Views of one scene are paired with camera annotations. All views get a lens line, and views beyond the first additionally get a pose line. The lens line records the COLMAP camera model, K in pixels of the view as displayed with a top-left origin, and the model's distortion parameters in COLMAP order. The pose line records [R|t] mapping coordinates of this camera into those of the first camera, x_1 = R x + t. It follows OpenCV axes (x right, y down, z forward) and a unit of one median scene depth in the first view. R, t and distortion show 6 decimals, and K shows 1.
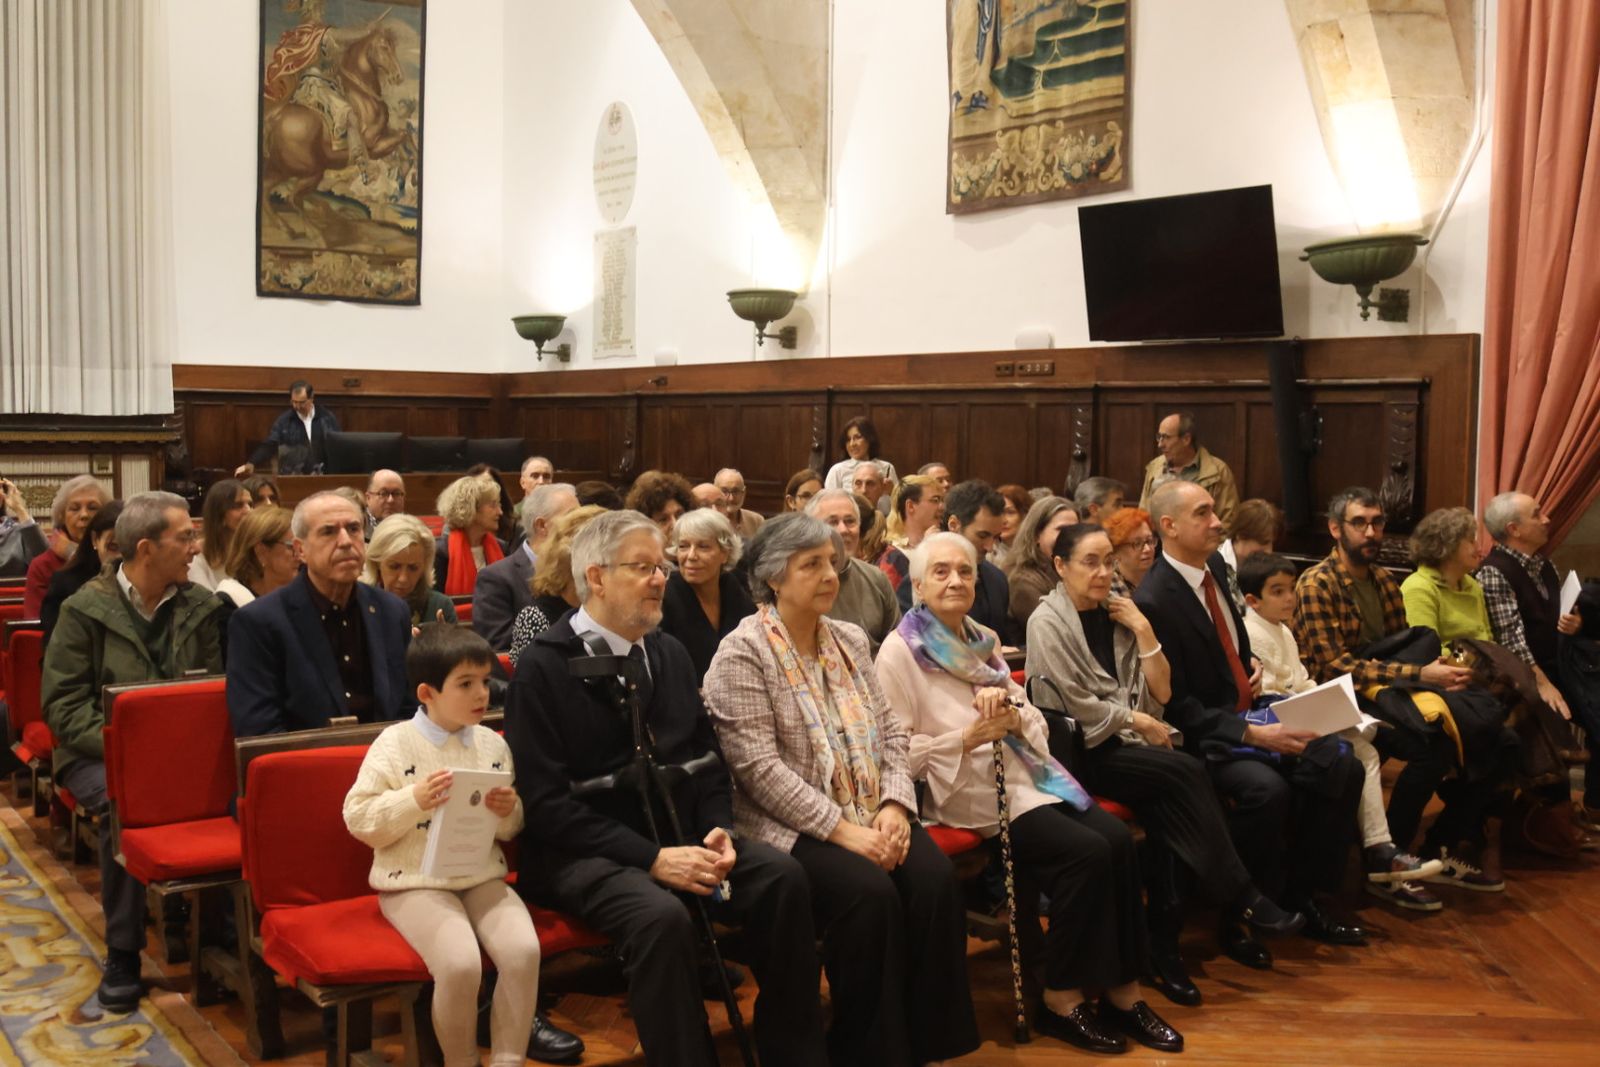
lens RADIAL K [[1534.6, 0, 799.3], [0, 1534.6, 548.9], [0, 0, 1]] dist [-0.064571, 0.000000]
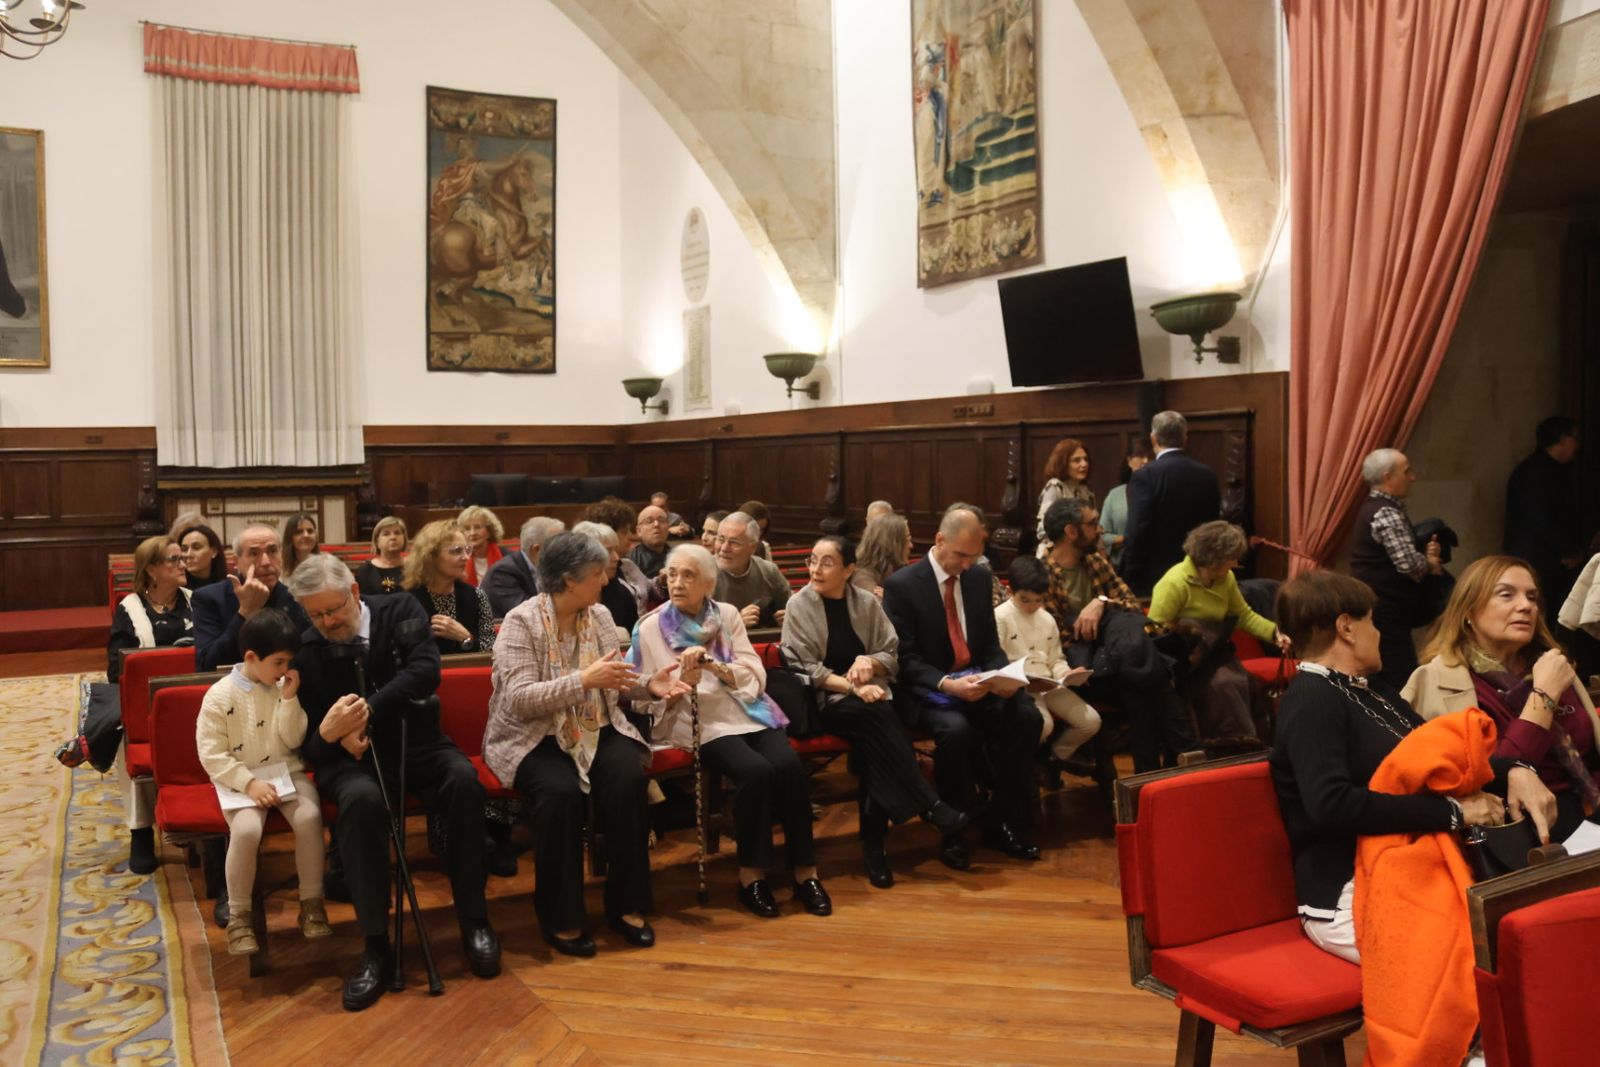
lens RADIAL K [[1332.9, 0, 800.4], [0, 1332.9, 521.0], [0, 0, 1]] dist [-0.086712, 0.013127]
pose [[0.987926, -0.018884, -0.153773, 0.155762], [0.013432, 0.999246, -0.036416, 0.007555], [0.154345, 0.033911, 0.987435, -0.068961]]
